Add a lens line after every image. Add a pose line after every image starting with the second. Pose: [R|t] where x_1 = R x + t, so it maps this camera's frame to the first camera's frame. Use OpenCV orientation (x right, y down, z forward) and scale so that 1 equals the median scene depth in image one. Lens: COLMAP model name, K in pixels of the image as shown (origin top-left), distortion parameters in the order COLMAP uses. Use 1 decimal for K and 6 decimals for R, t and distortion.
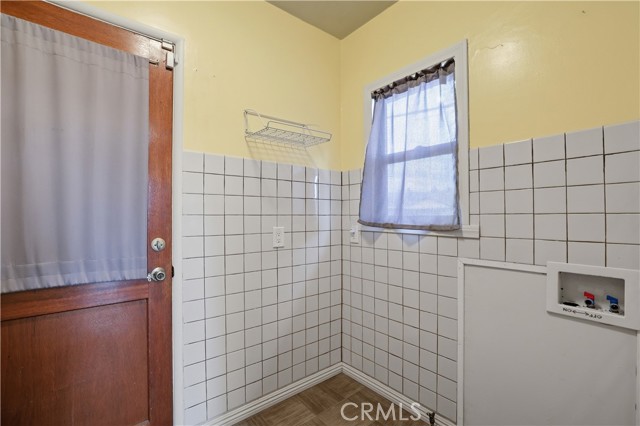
lens RADIAL K [[283.4, 0, 313.4], [0, 283.4, 215.9], [0, 0, 1]] dist [-0.029209, 0.006755]
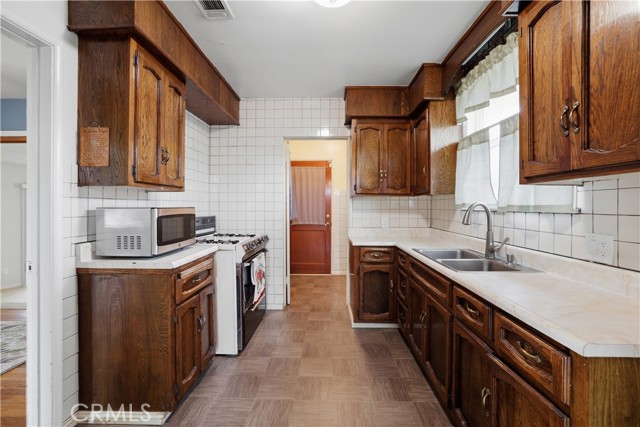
lens RADIAL K [[283.4, 0, 320.4], [0, 283.4, 209.8], [0, 0, 1]] dist [-0.029209, 0.006755]
pose [[0.766916, 0.022452, -0.641355, 1.732049], [-0.006805, 0.999616, 0.026857, -0.079844], [0.641711, -0.016232, 0.766774, -1.881149]]
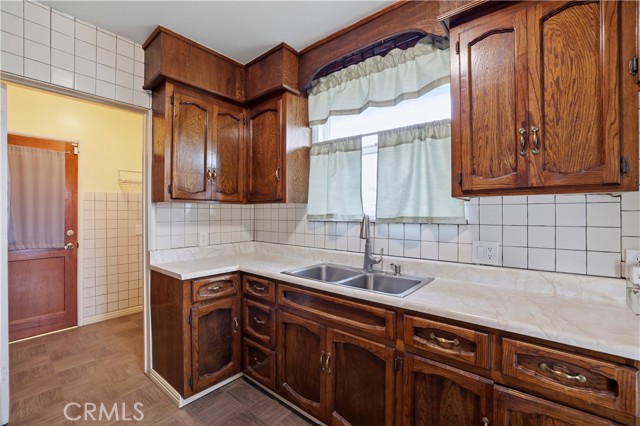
lens RADIAL K [[283.4, 0, 322.1], [0, 283.4, 213.7], [0, 0, 1]] dist [-0.029209, 0.006755]
pose [[0.980624, 0.008375, 0.195723, 0.975507], [-0.010602, 0.999890, 0.010332, -0.095536], [-0.195615, -0.012207, 0.980605, -1.553134]]
